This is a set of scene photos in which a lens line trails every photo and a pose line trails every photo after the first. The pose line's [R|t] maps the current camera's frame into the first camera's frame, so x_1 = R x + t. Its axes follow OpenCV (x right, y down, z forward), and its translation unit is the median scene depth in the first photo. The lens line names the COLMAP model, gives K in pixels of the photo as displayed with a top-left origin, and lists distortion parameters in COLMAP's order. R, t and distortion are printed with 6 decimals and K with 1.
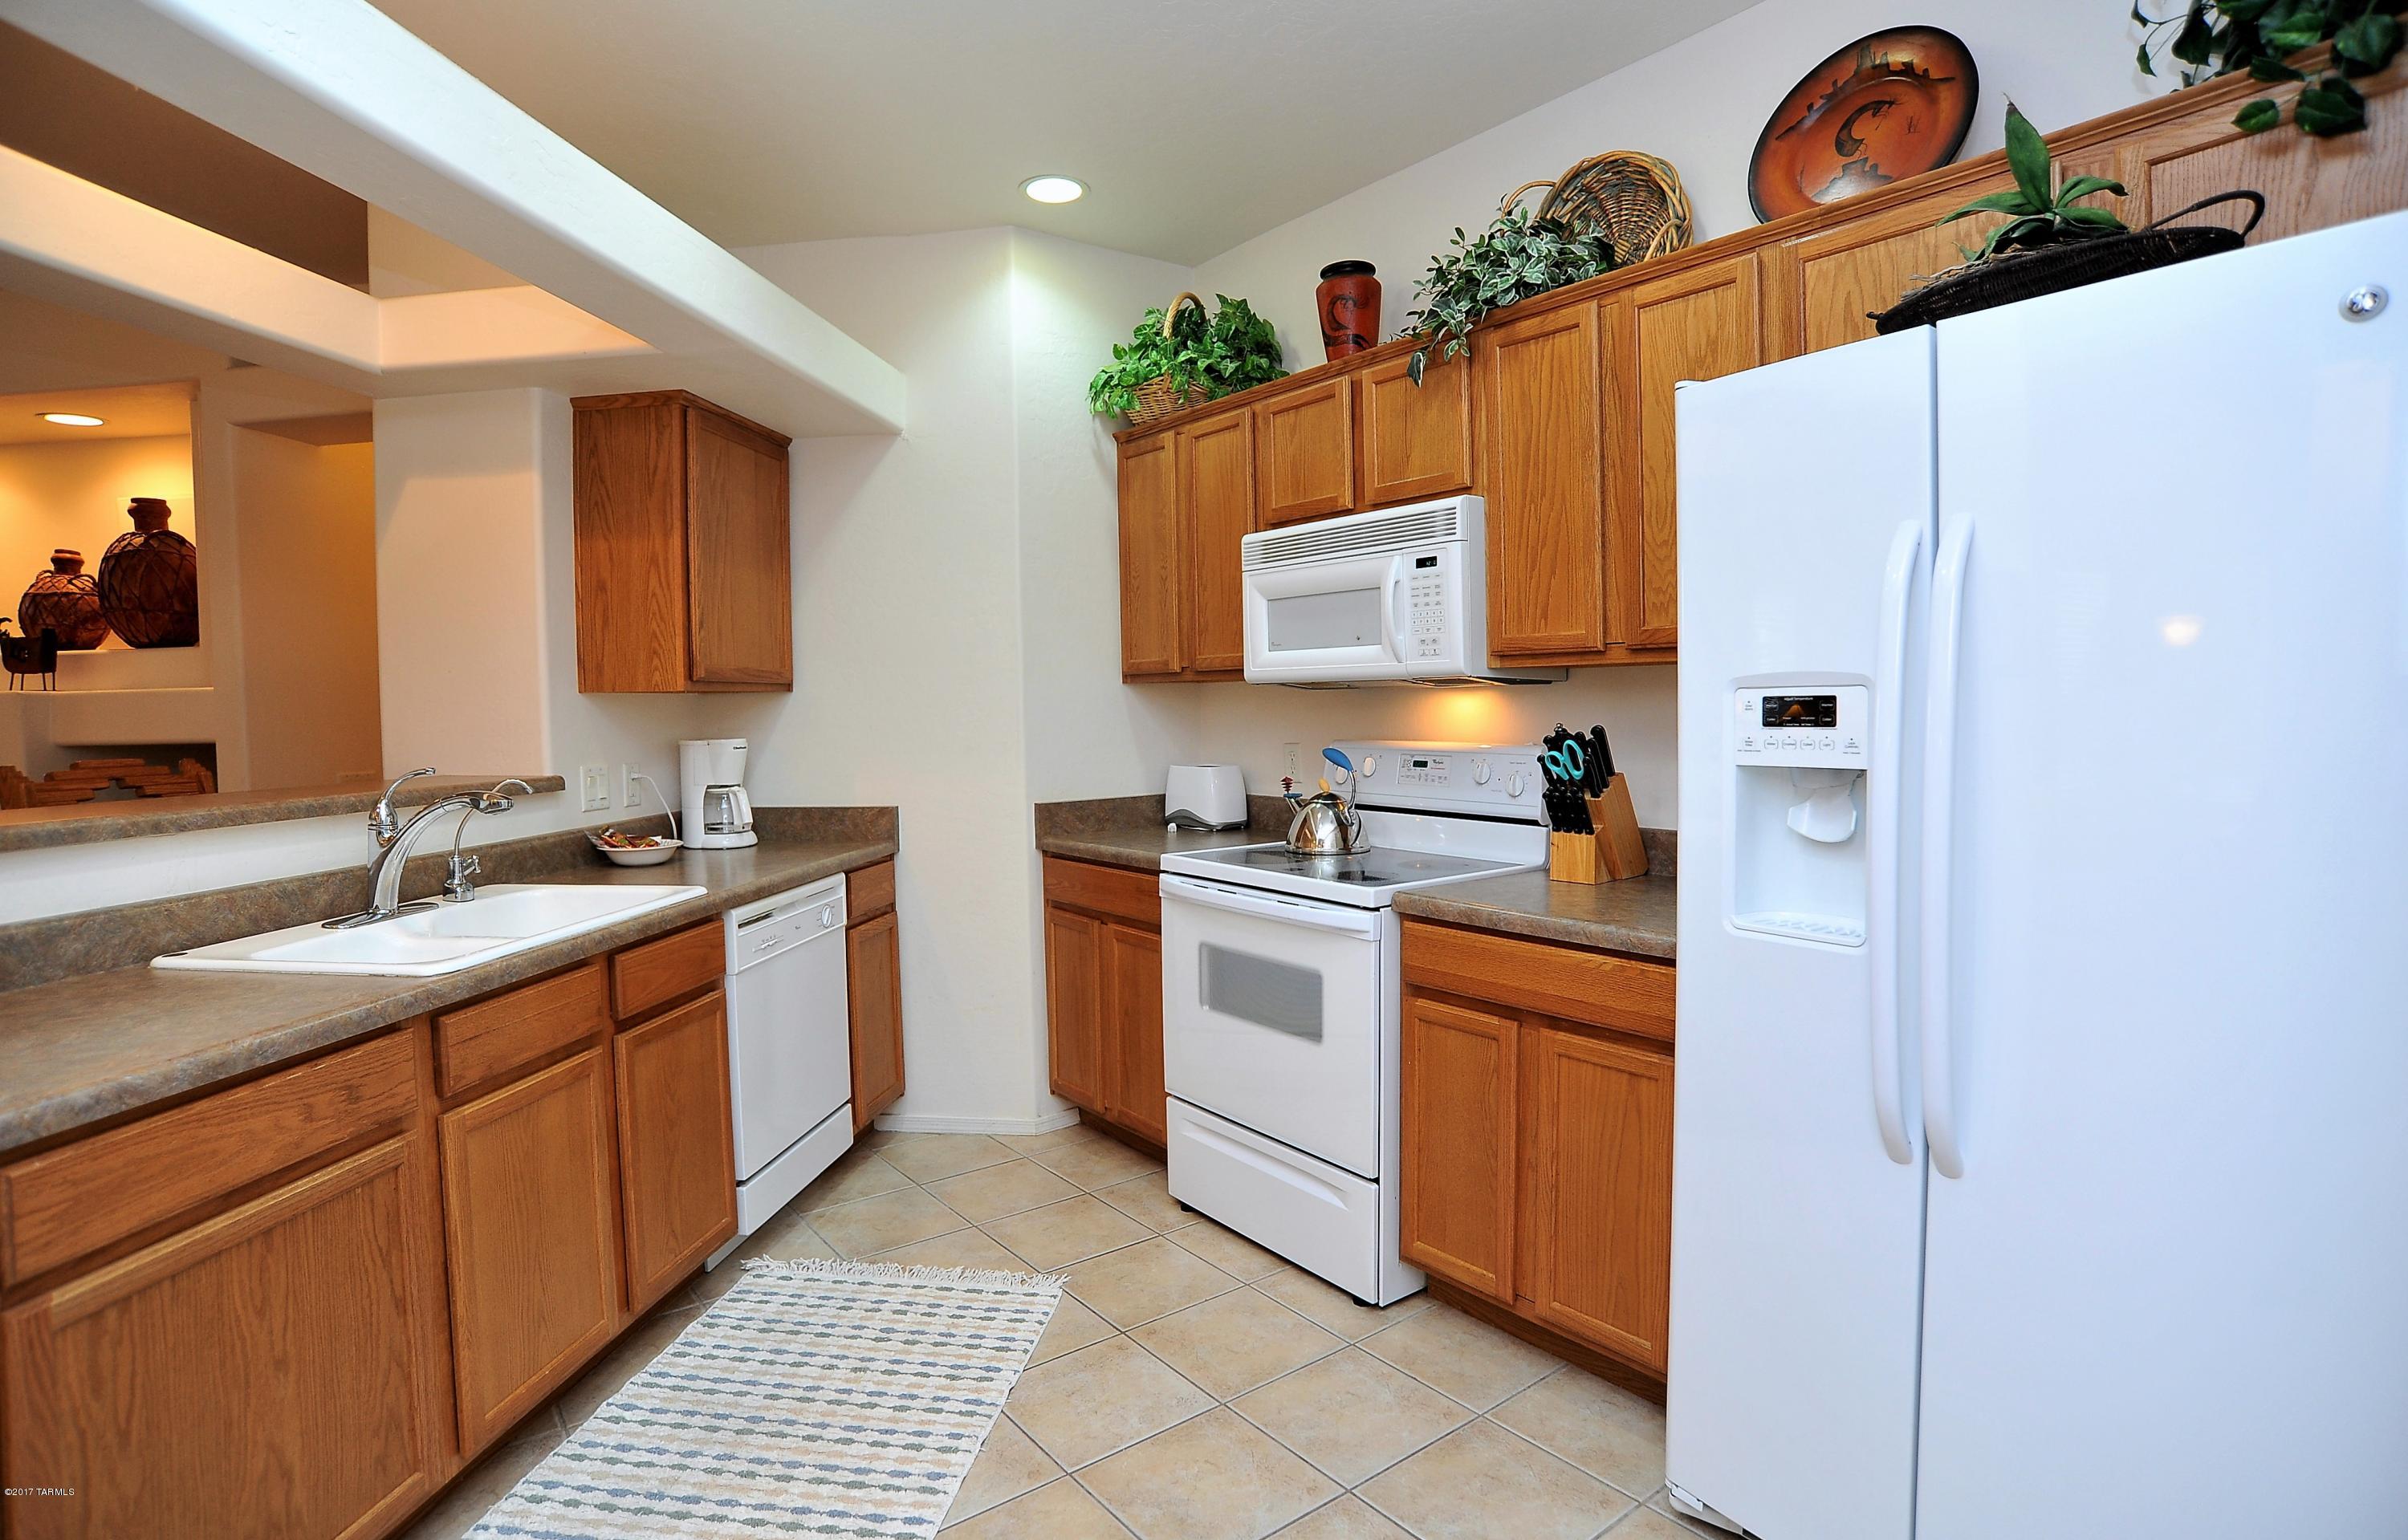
lens RADIAL K [[1241.0, 0, 1200.9], [0, 1241.0, 753.6], [0, 0, 1]] dist [-0.038719, -0.000908]
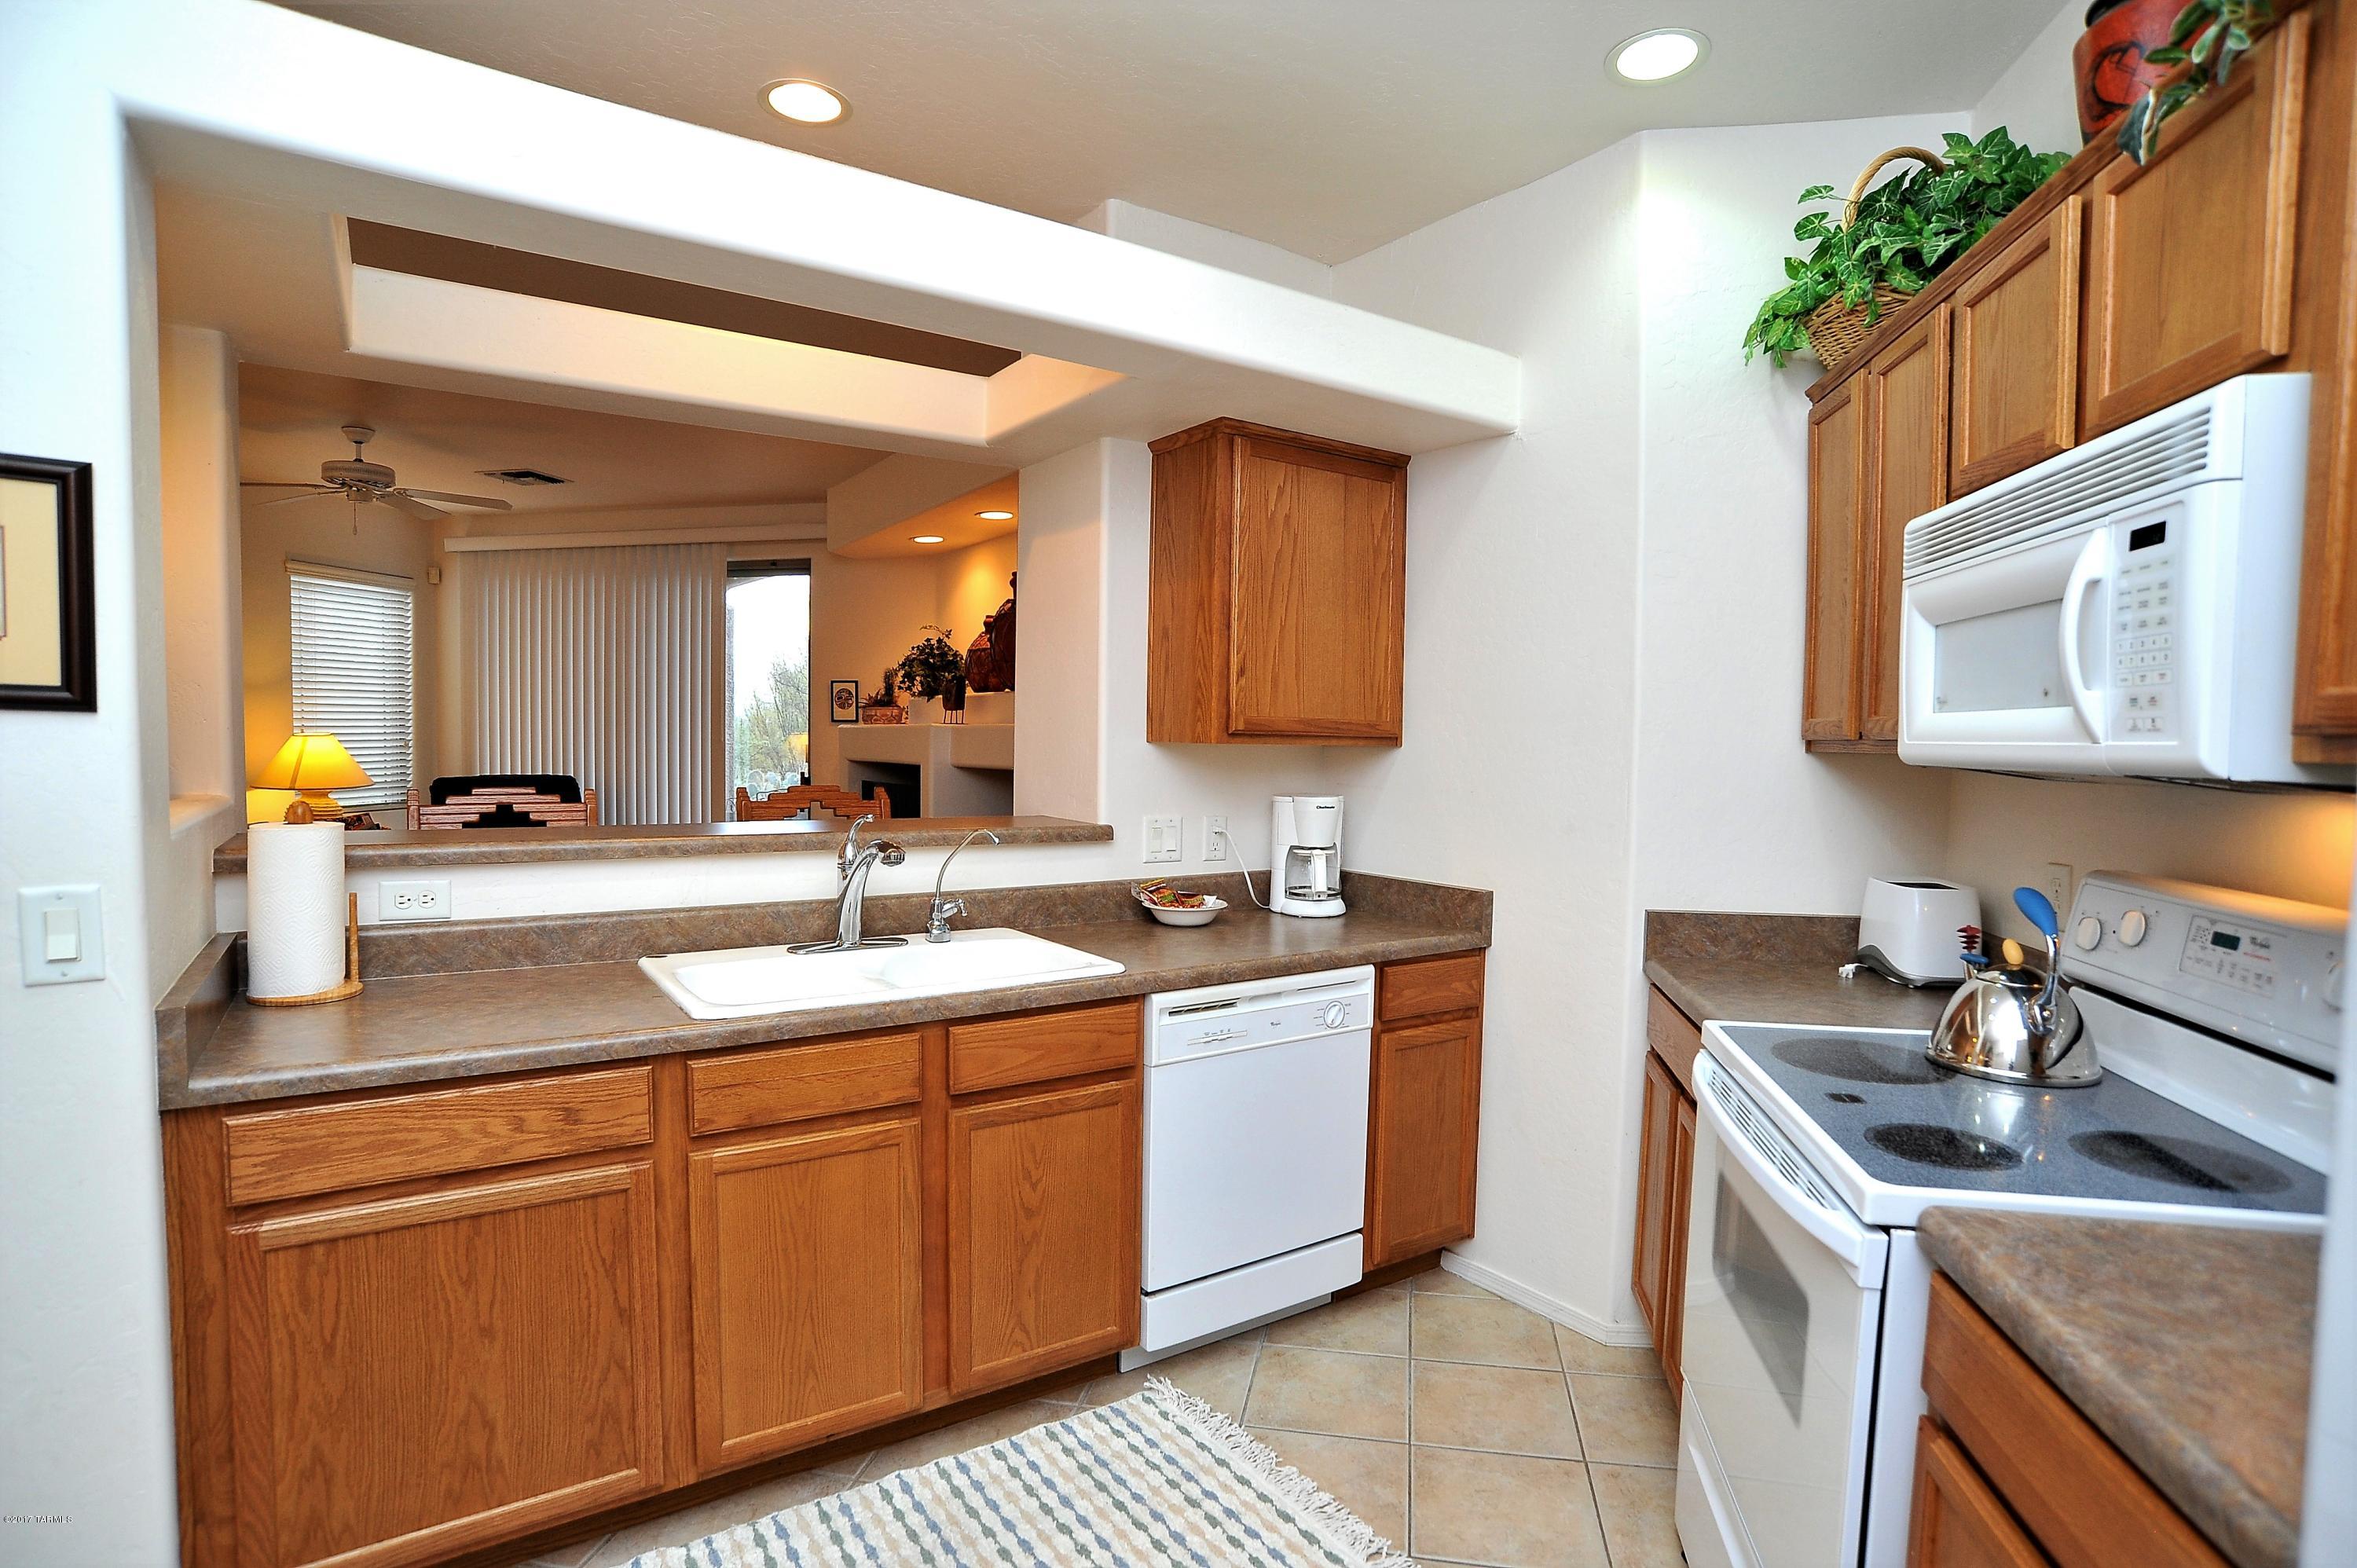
lens RADIAL K [[1205.2, 0, 1182.1], [0, 1205.2, 795.2], [0, 0, 1]] dist [-0.064960, 0.006684]
pose [[0.663583, 0.064222, -0.745341, 0.277252], [-0.057758, 0.997733, 0.034547, -0.048805], [0.745870, 0.020124, 0.665787, 0.431034]]
